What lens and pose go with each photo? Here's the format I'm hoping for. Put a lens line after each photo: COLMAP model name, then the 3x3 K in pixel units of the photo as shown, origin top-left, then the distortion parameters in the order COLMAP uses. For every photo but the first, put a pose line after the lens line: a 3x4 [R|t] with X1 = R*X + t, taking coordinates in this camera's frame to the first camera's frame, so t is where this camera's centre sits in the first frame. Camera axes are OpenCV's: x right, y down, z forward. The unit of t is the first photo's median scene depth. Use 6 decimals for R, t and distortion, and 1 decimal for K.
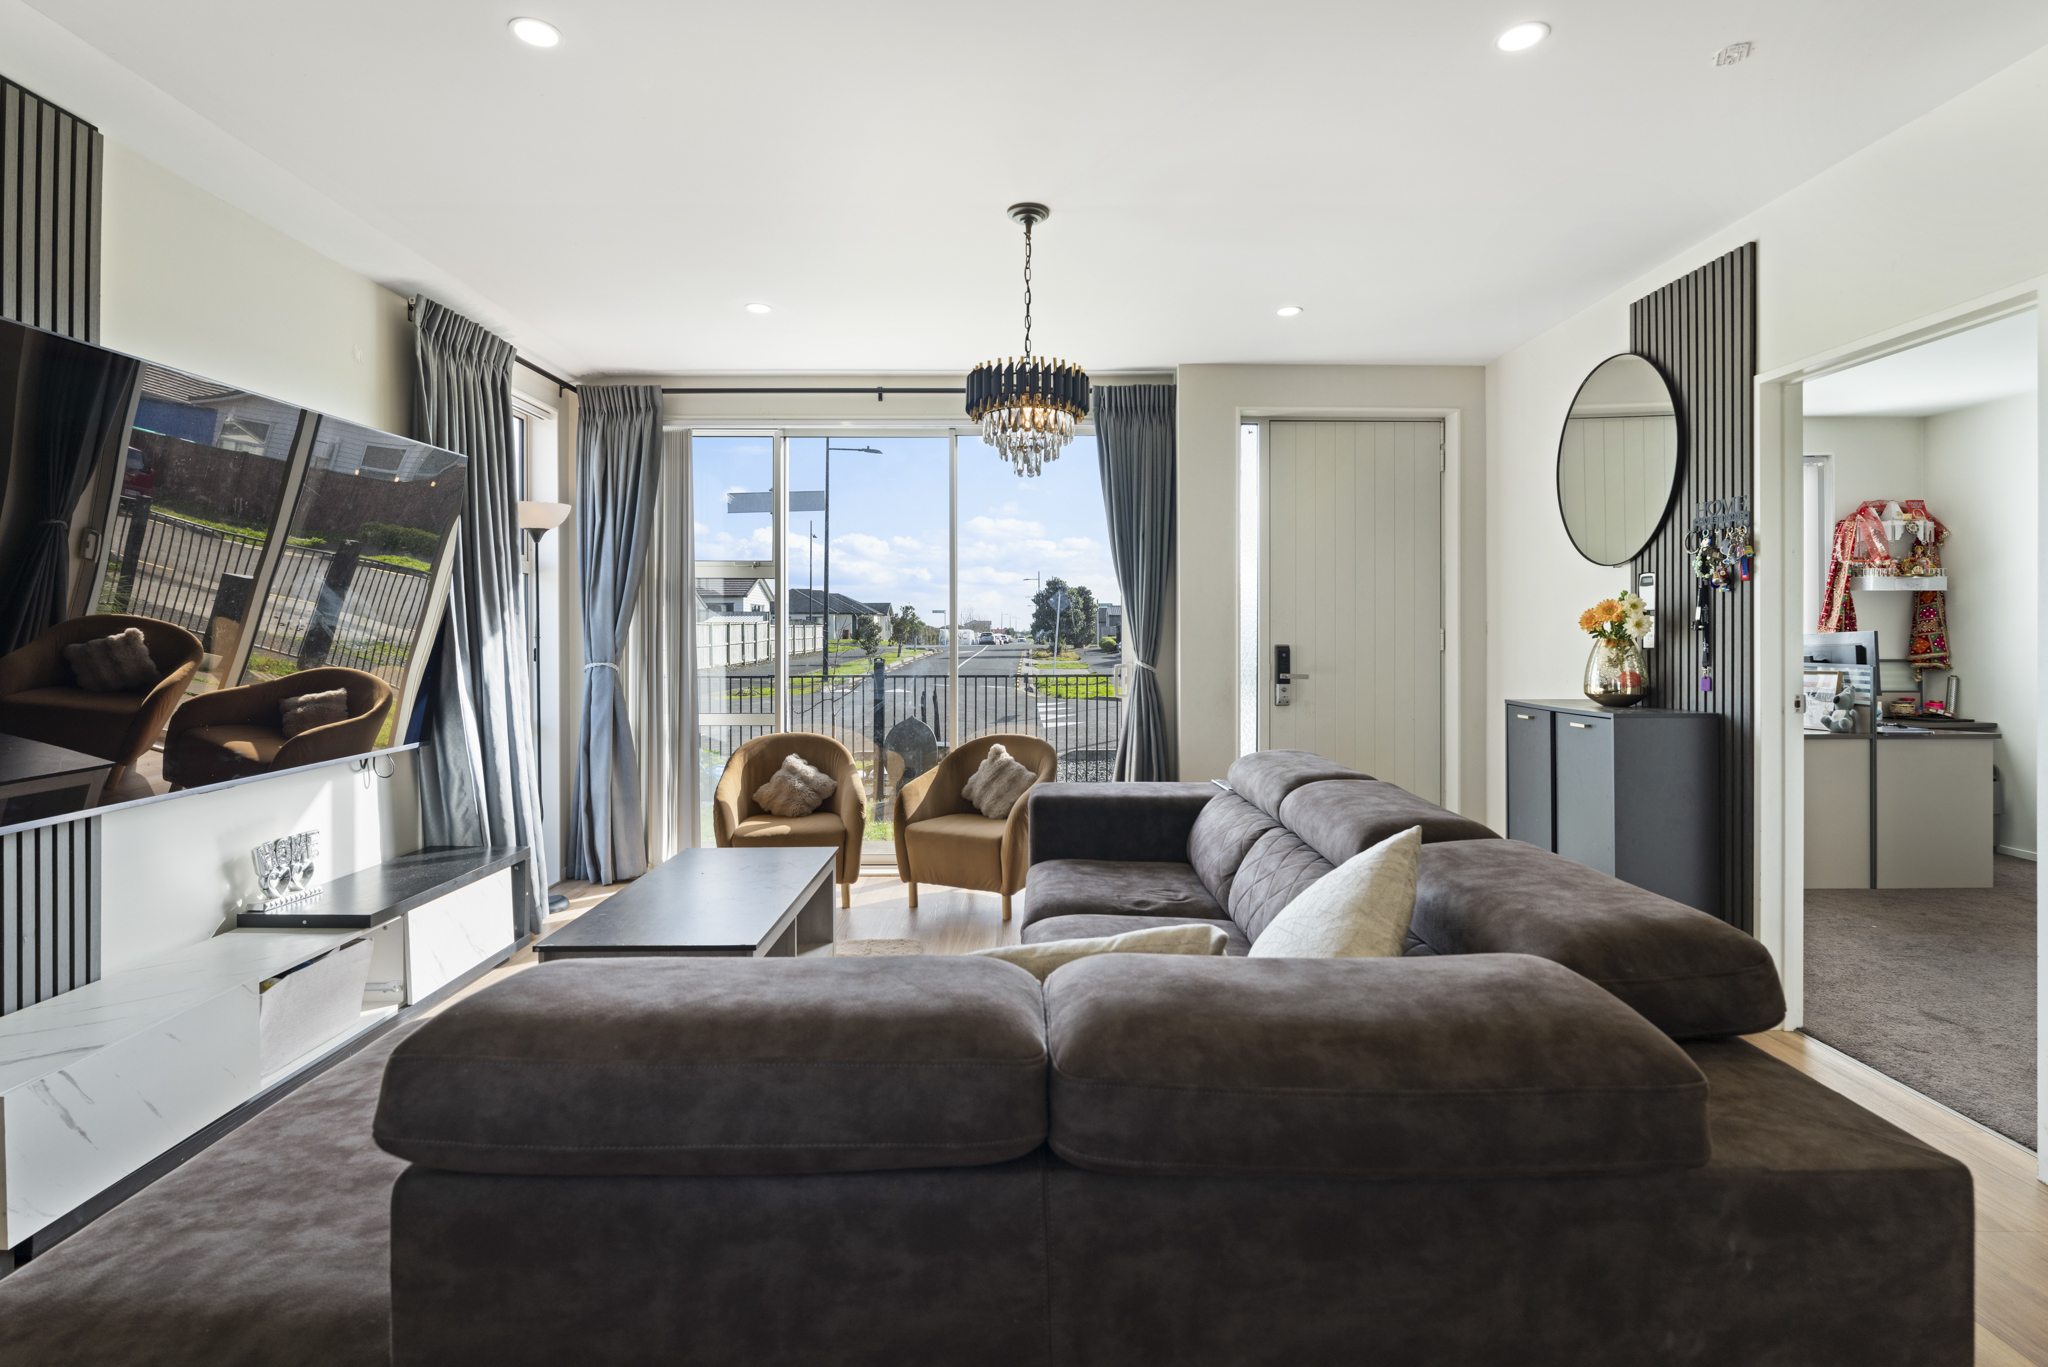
lens RADIAL K [[953.3, 0, 1020.9], [0, 953.3, 641.9], [0, 0, 1]] dist [-0.002348, -0.000351]
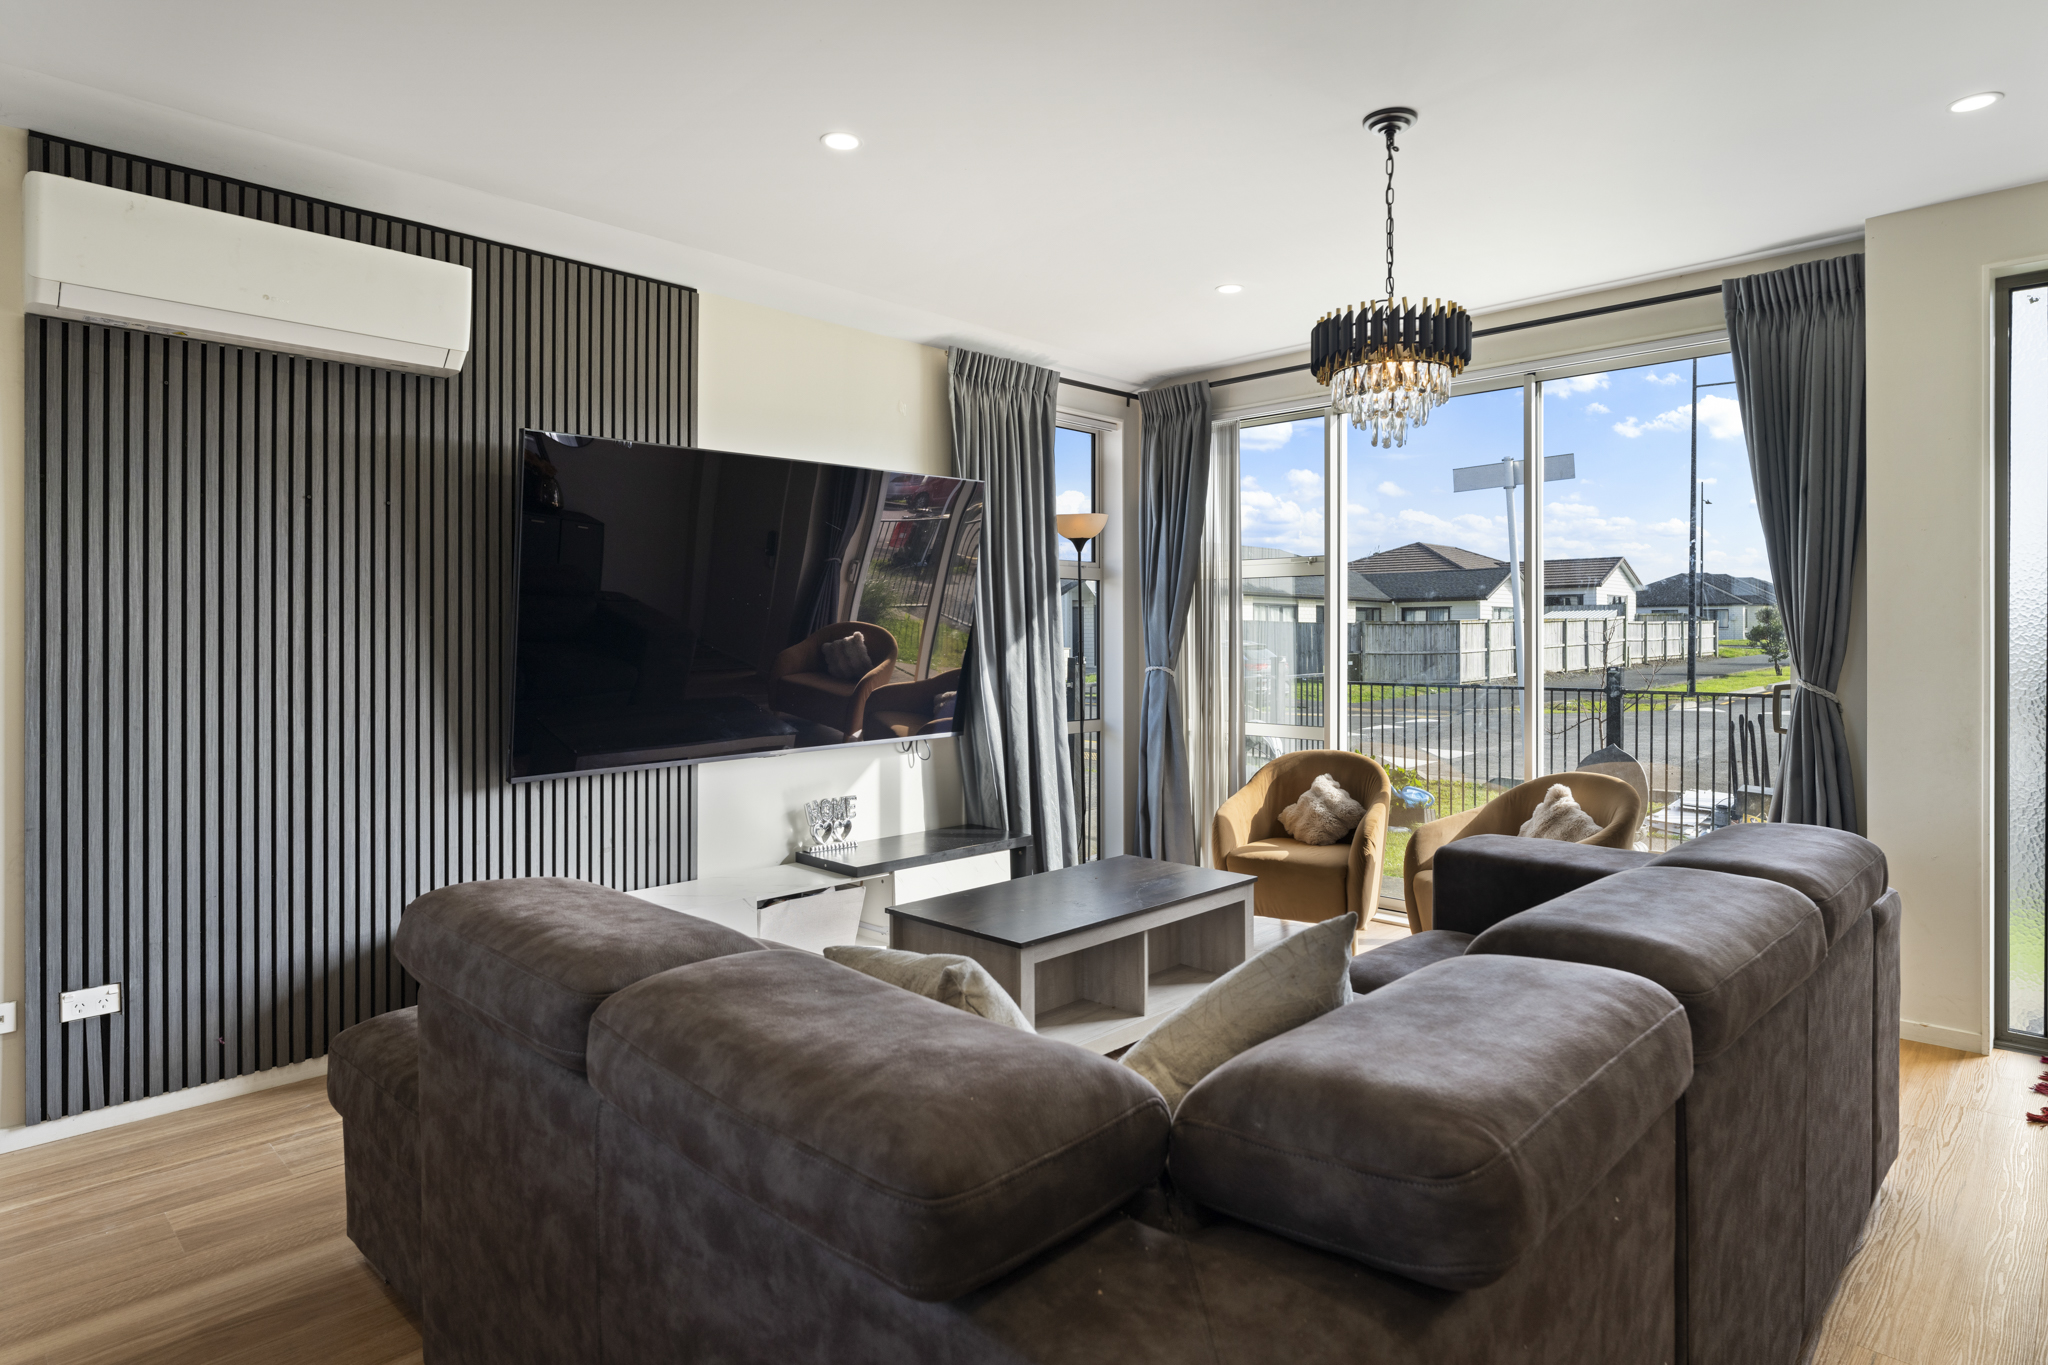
lens RADIAL K [[1104.4, 0, 1019.2], [0, 1104.4, 636.0], [0, 0, 1]] dist [0.016406, -0.014721]
pose [[0.717764, 0.002086, -0.696284, 0.303196], [-0.005881, 0.999978, -0.003066, -0.005917], [0.696262, 0.006296, 0.717760, 0.075863]]
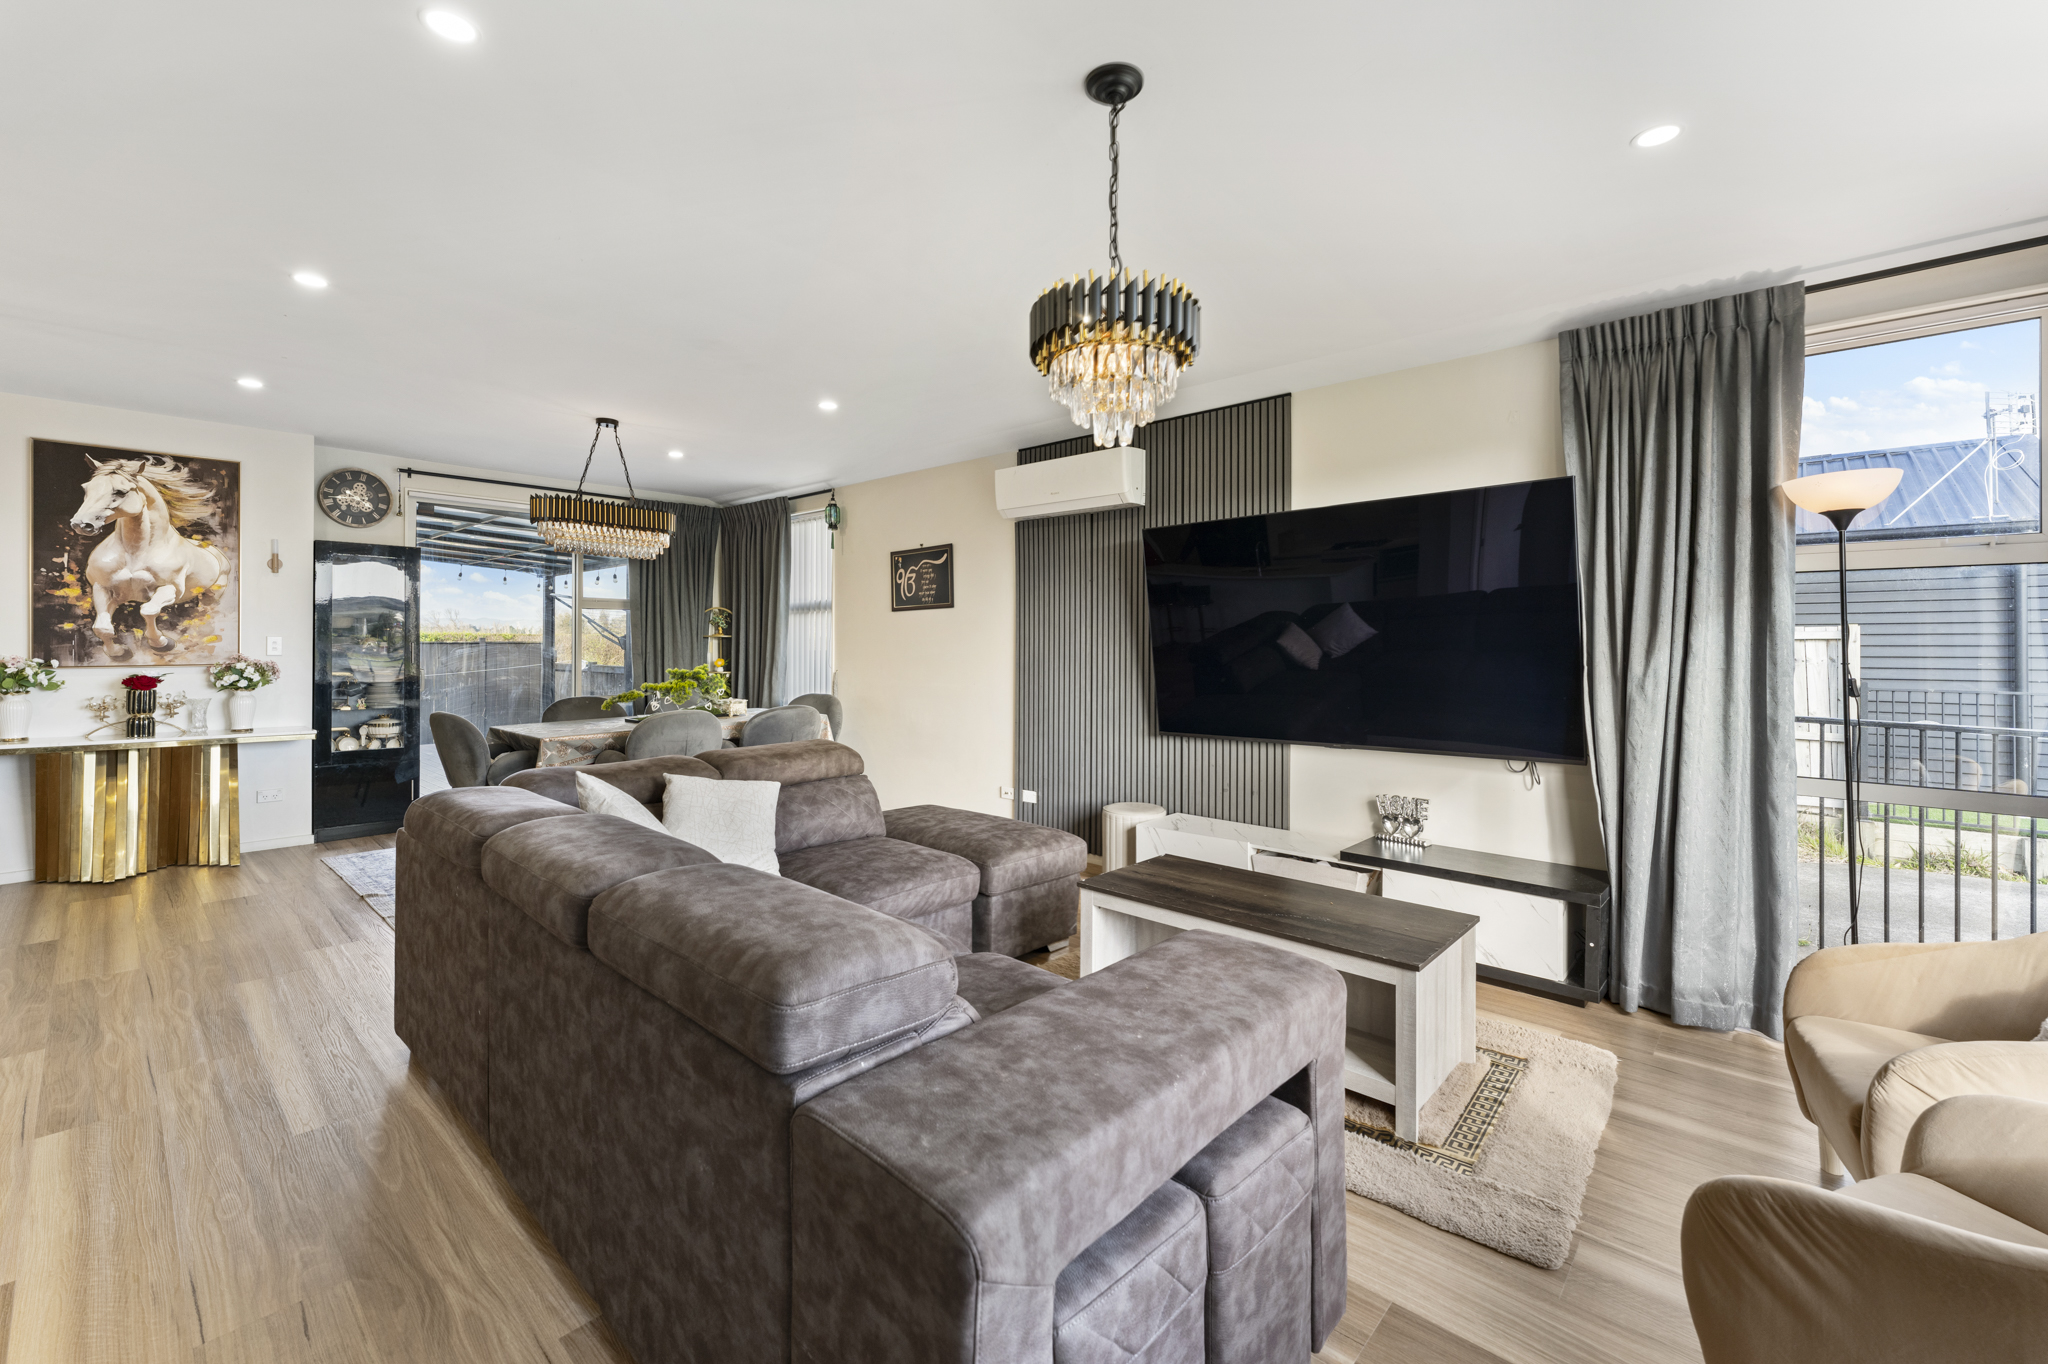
lens RADIAL K [[857.8, 0, 1015.3], [0, 857.8, 639.5], [0, 0, 1]] dist [0.001843, 0.000125]
pose [[-0.673908, 0.003170, -0.738809, 0.390509], [-0.001515, 0.999983, 0.005673, -0.024687], [0.738814, 0.004943, -0.673891, 1.013819]]
